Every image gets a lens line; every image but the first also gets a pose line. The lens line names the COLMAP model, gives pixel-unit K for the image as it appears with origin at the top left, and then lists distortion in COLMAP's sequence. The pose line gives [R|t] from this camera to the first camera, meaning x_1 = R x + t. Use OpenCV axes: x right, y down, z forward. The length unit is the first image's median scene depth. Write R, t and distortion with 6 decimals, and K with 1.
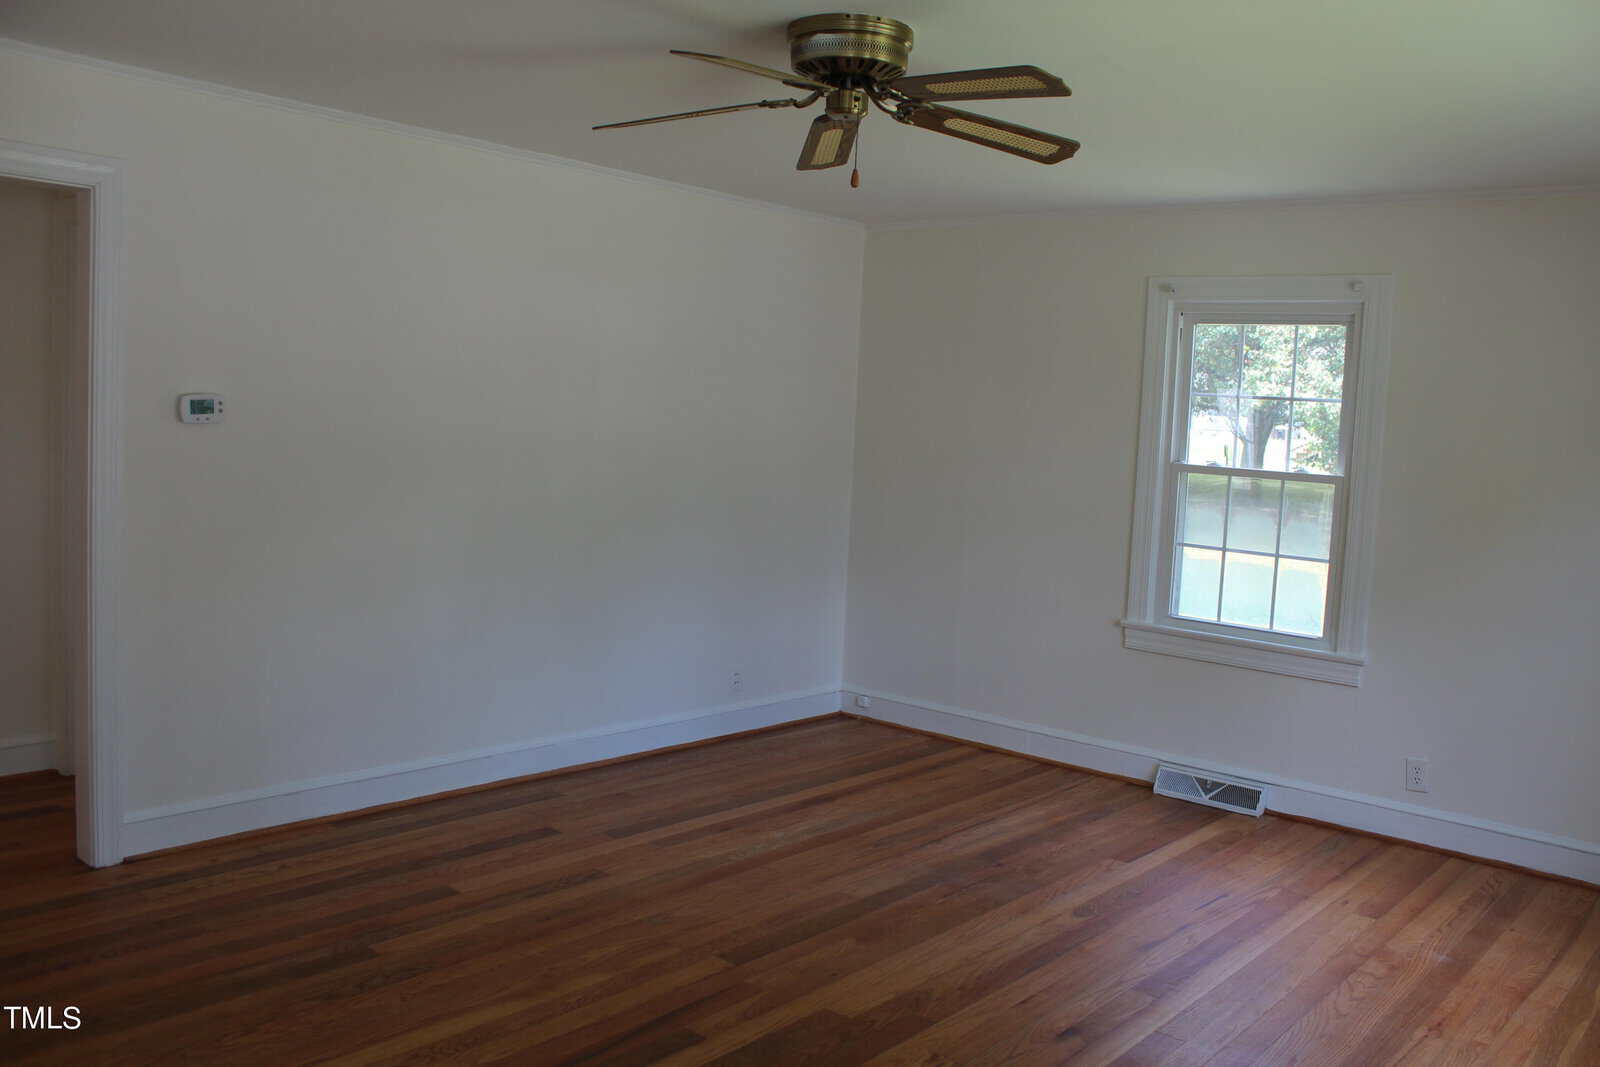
lens RADIAL K [[1352.7, 0, 838.3], [0, 1352.7, 532.4], [0, 0, 1]] dist [-0.101704, 0.004147]
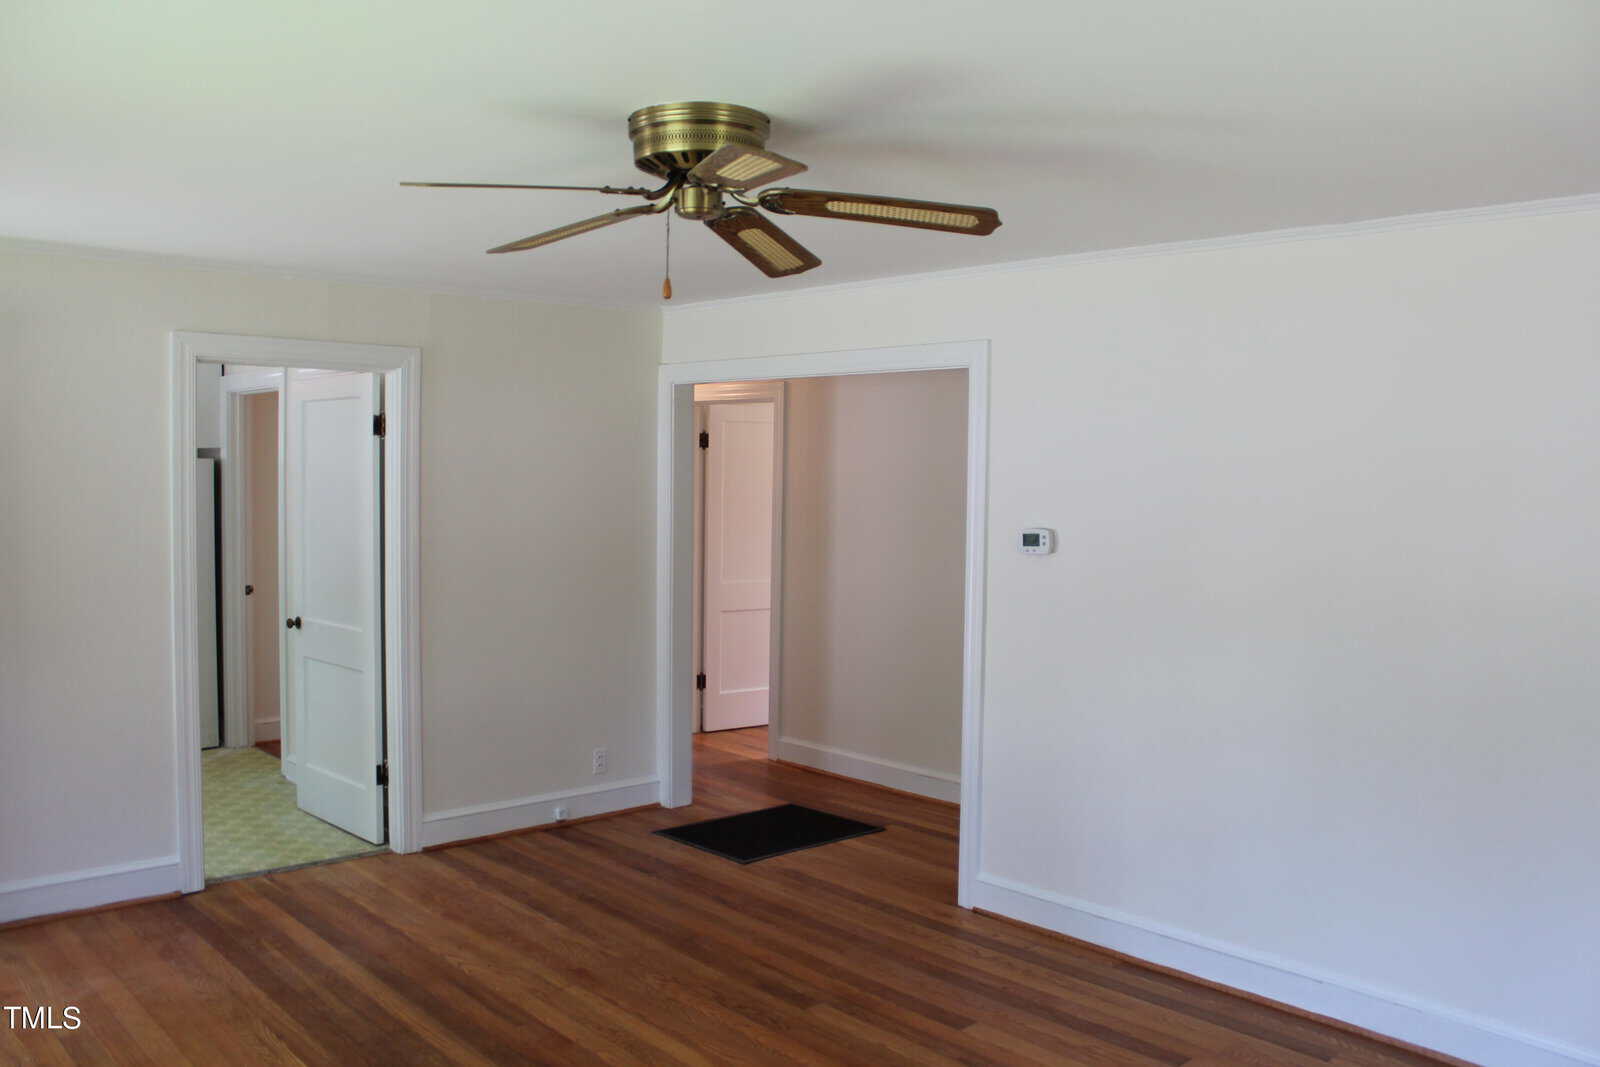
lens RADIAL K [[1352.7, 0, 838.3], [0, 1352.7, 532.4], [0, 0, 1]] dist [-0.101704, 0.004147]
pose [[-0.132620, -0.005518, -0.991152, 0.610567], [-0.109726, 0.993920, 0.009149, -0.081773], [0.985075, 0.109968, -0.132419, 0.861329]]
